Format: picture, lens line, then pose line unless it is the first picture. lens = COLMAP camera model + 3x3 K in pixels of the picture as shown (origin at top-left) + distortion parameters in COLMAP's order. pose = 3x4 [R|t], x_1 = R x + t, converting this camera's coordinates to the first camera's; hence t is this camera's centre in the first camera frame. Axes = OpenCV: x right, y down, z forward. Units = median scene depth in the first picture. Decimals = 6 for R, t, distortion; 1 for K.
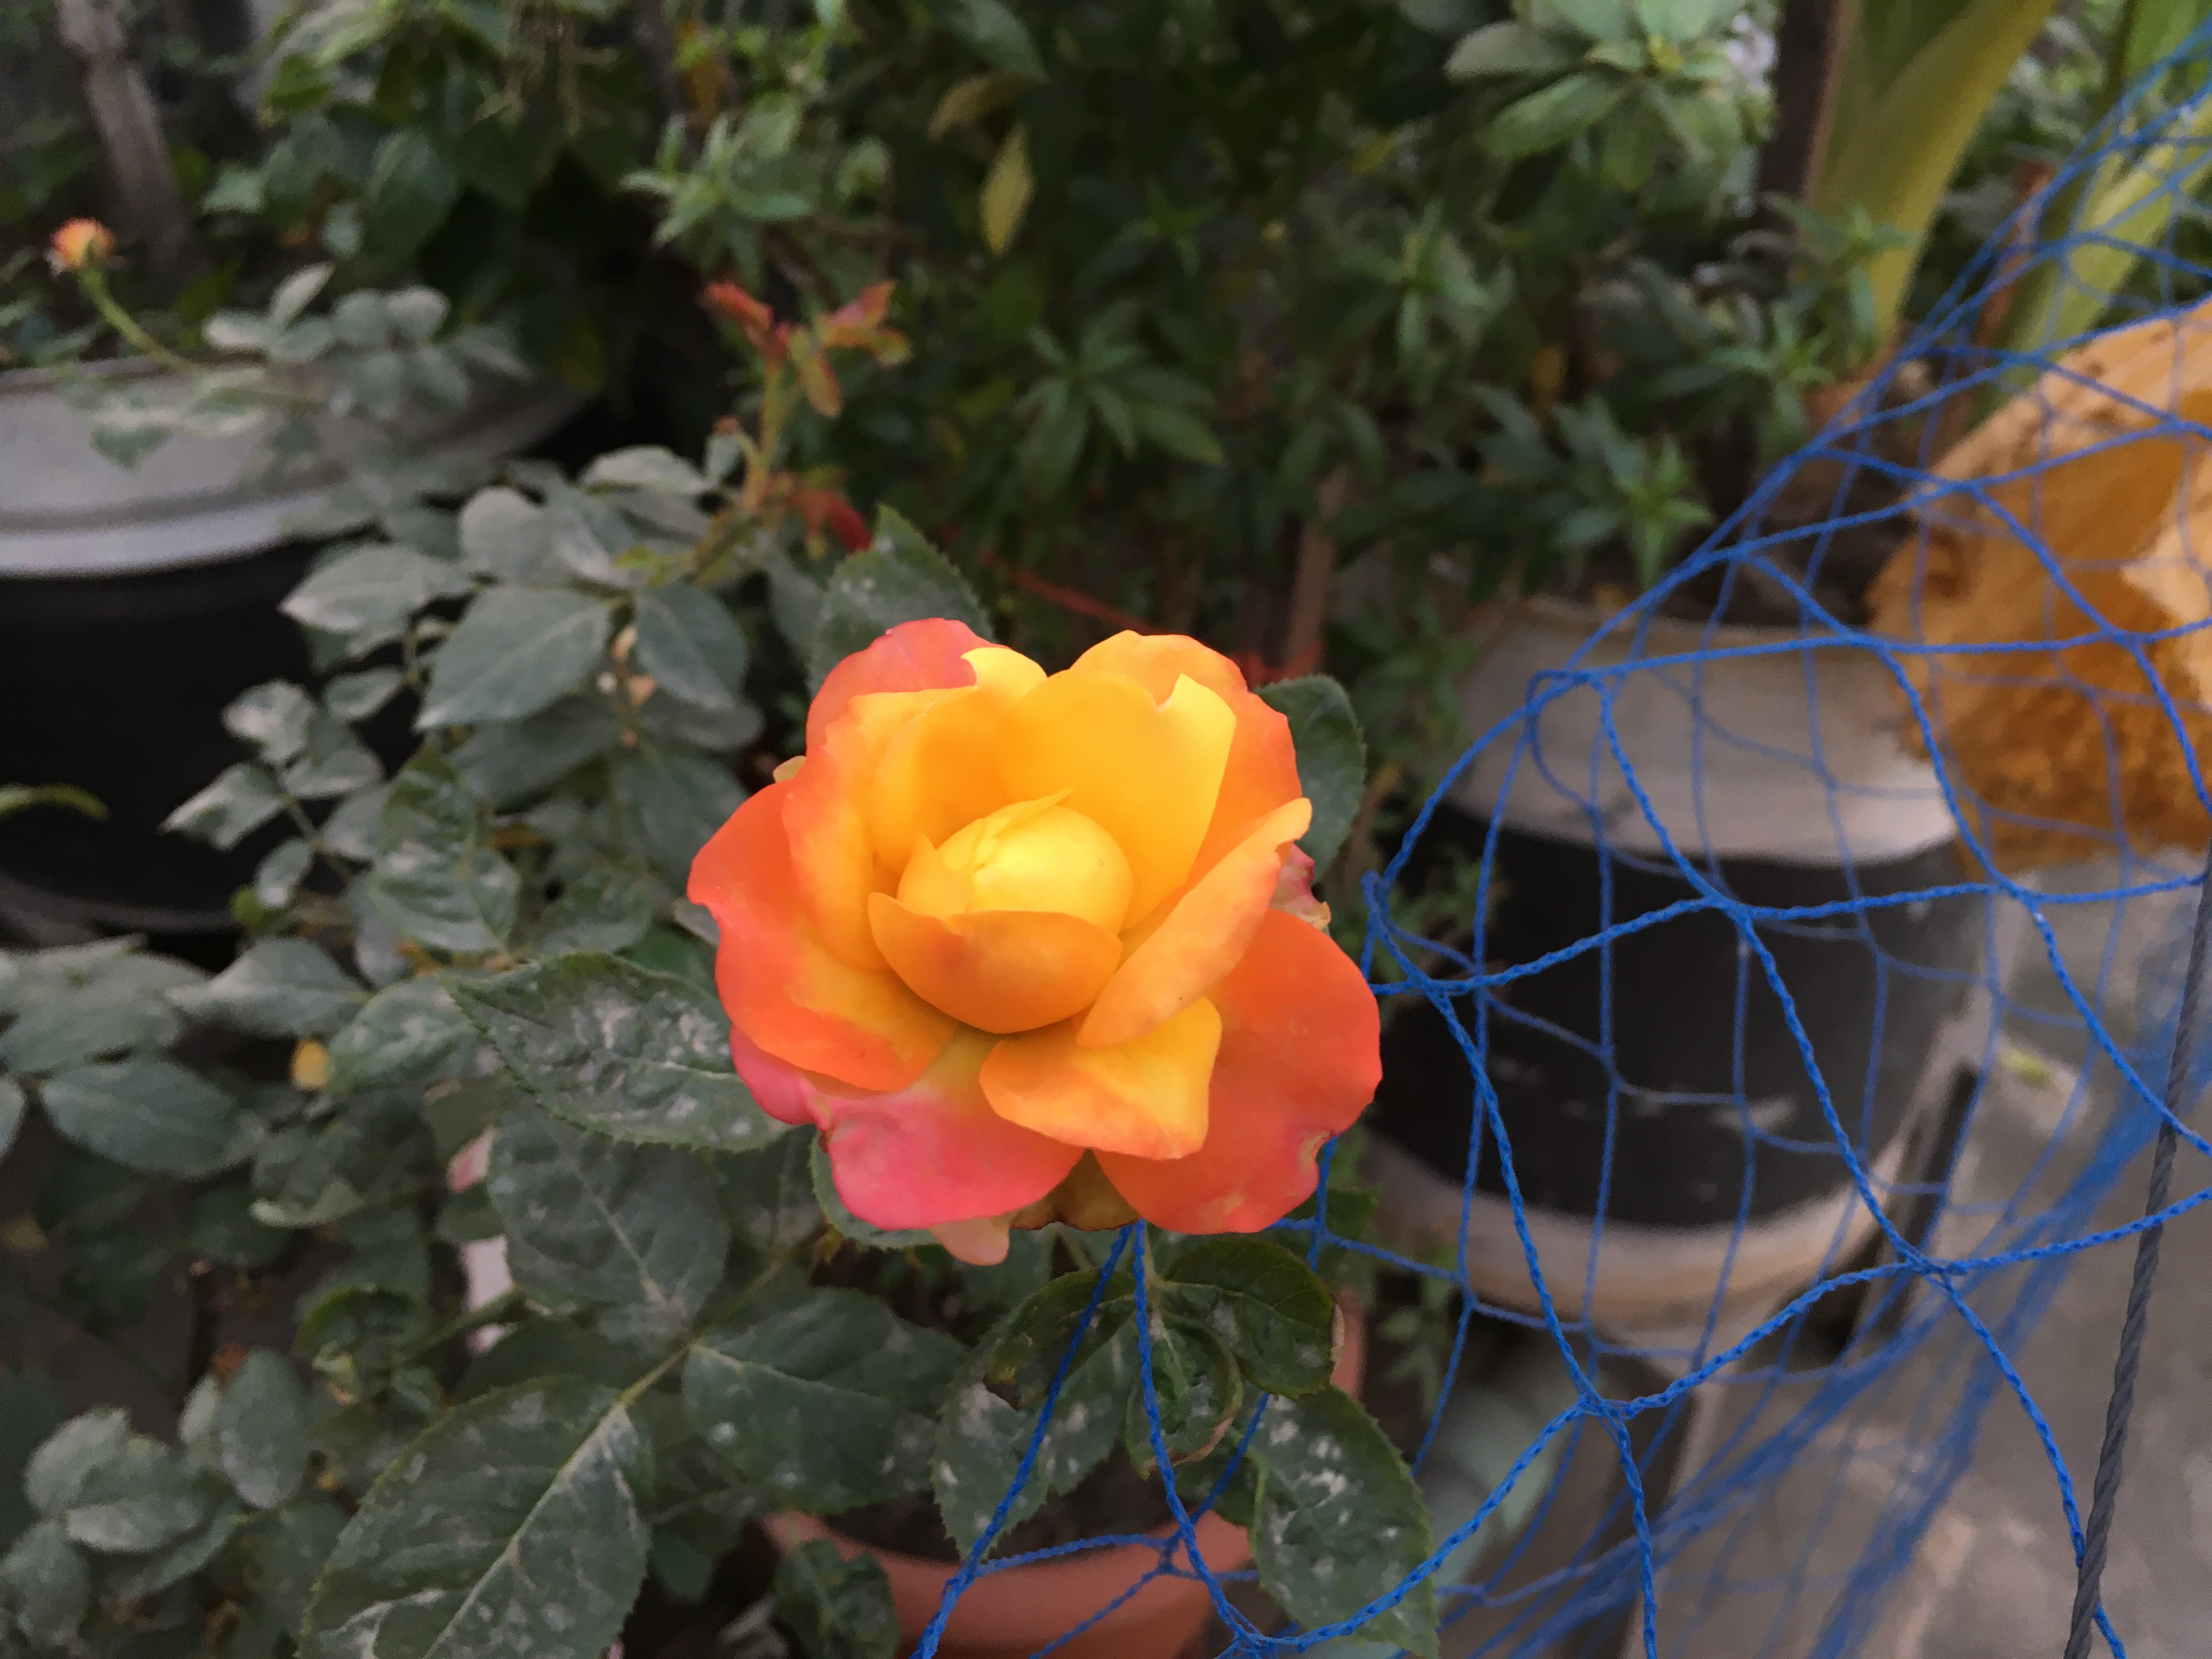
lens RADIAL K [[1835.1, 0, 1106.0], [0, 1835.1, 829.5], [0, 0, 1]] dist [0.002021, -0.007966]
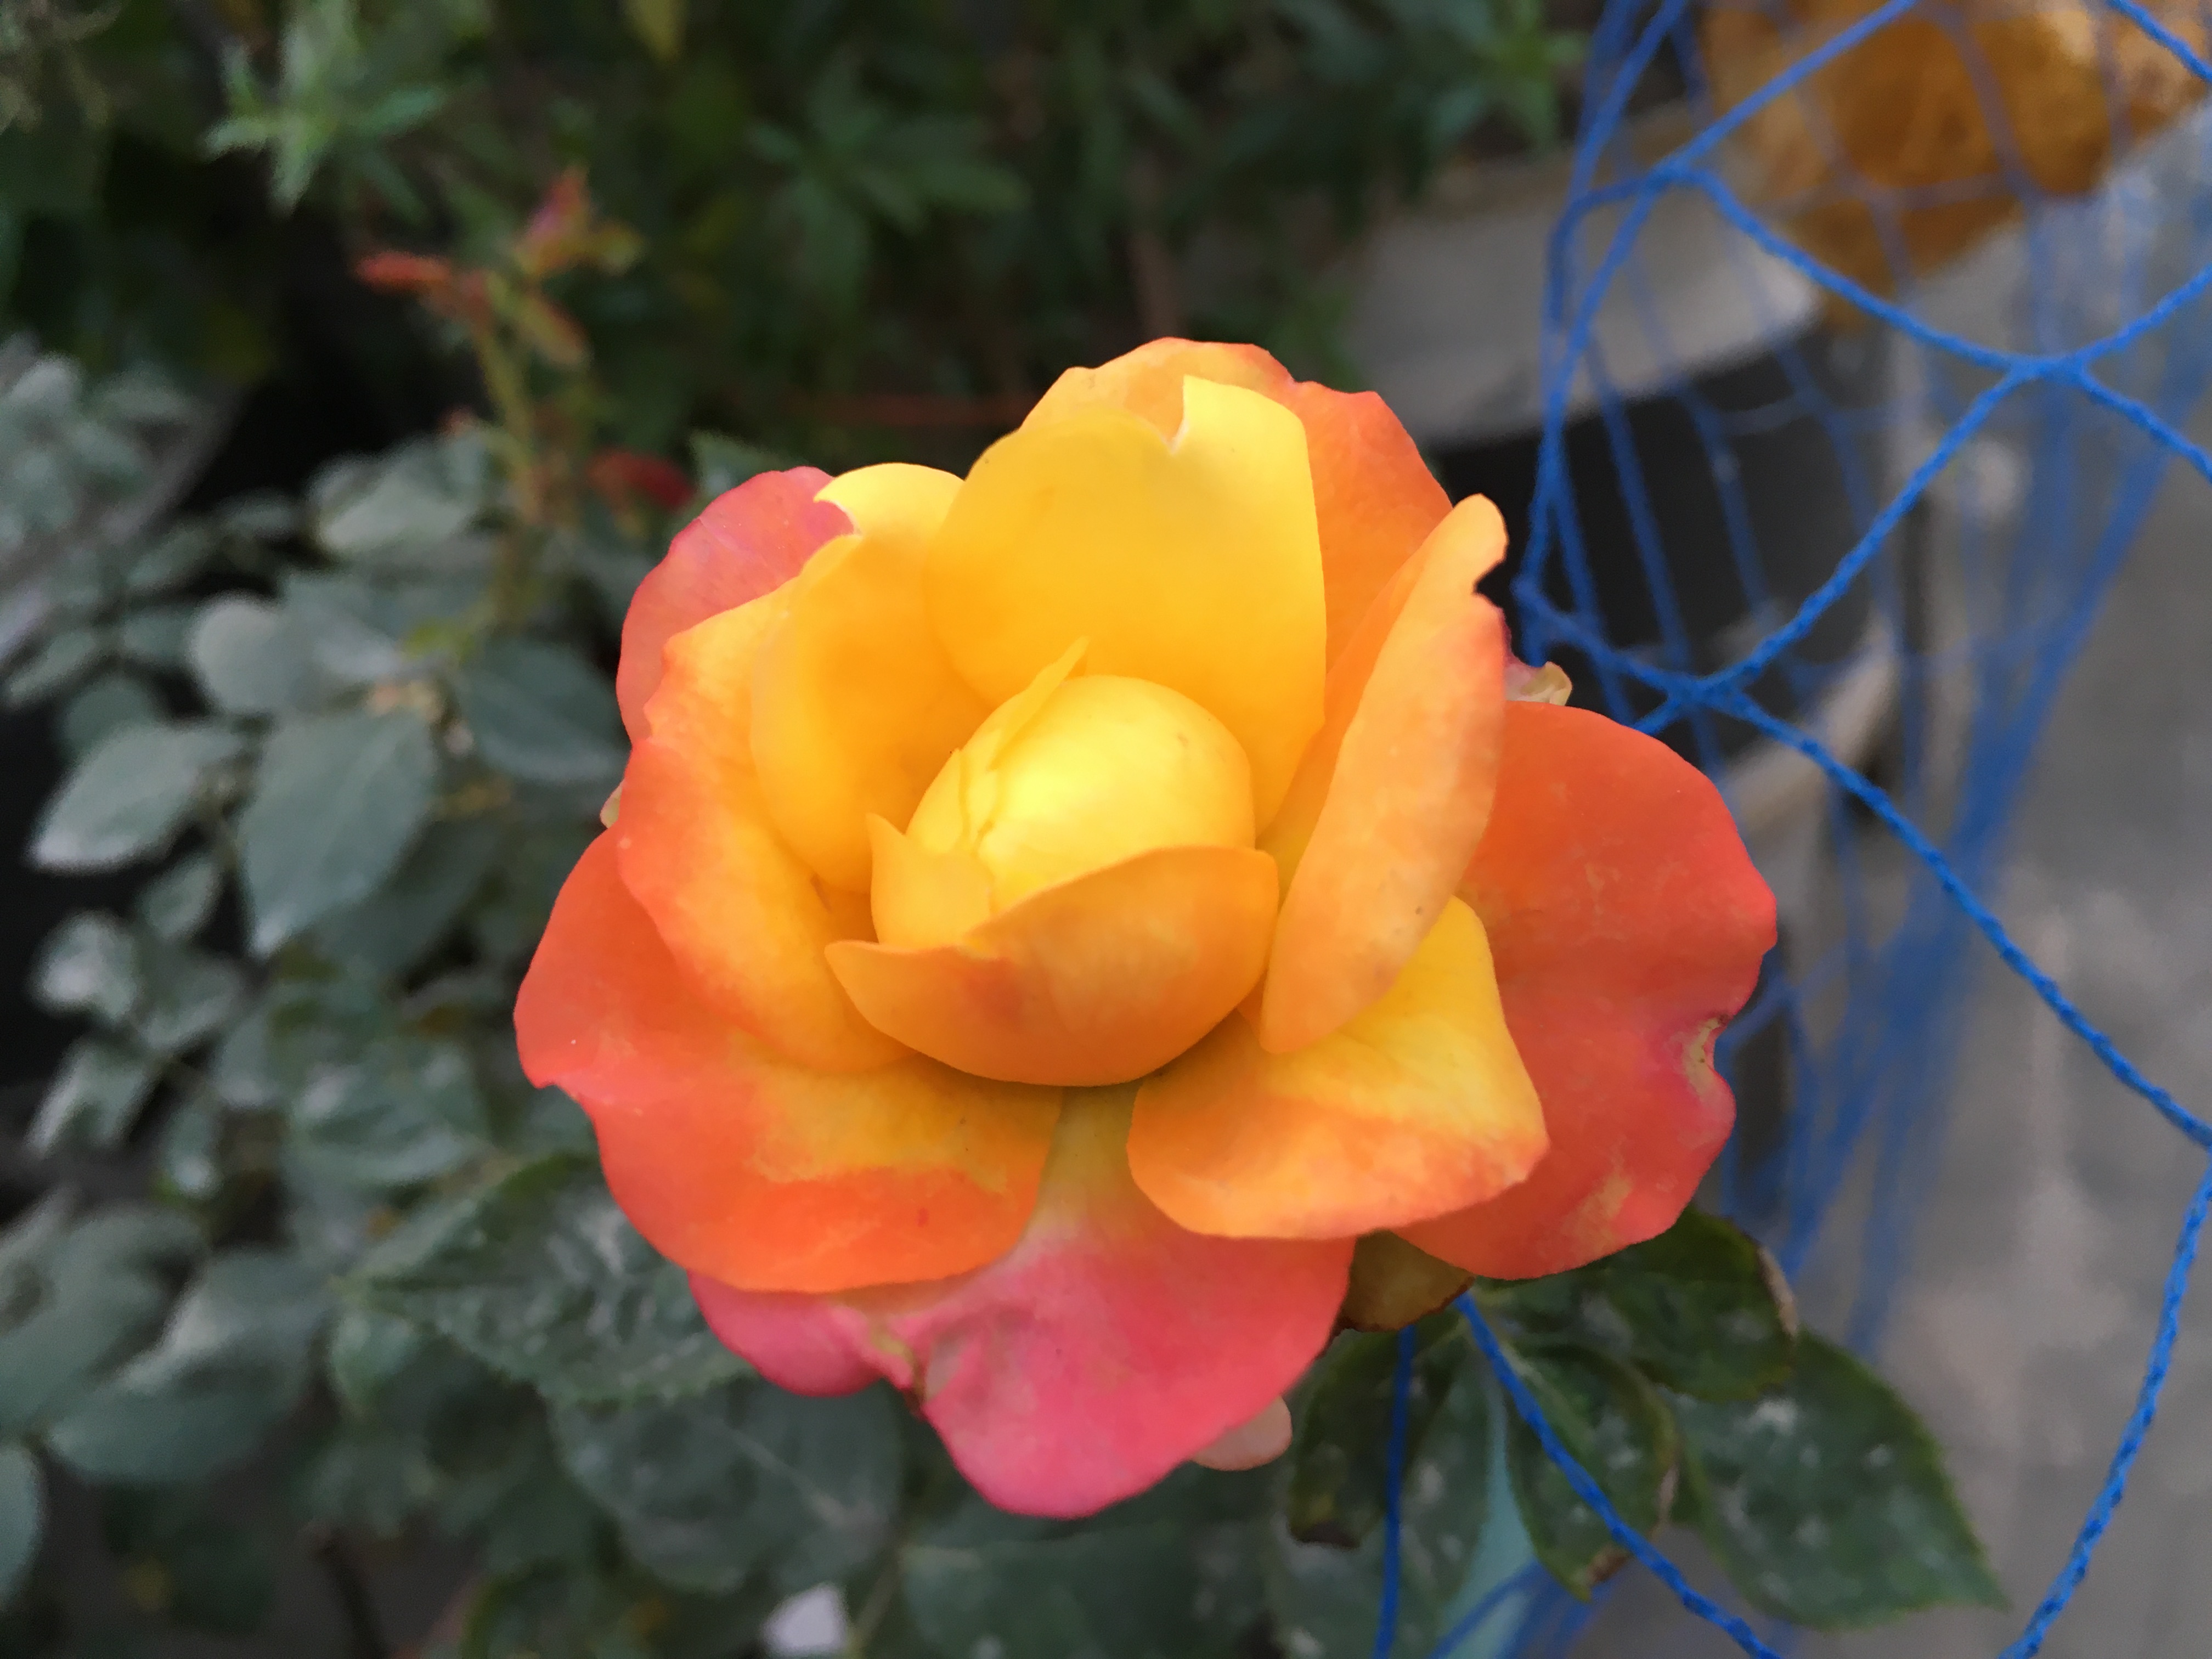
lens RADIAL K [[1832.5, 0, 1106.0], [0, 1832.5, 829.5], [0, 0, 1]] dist [-0.000908, -0.001030]
pose [[0.923477, -0.382802, -0.025569, -0.020670], [0.383543, 0.922764, 0.037437, 0.012997], [0.009263, -0.044379, 0.998972, 0.431745]]
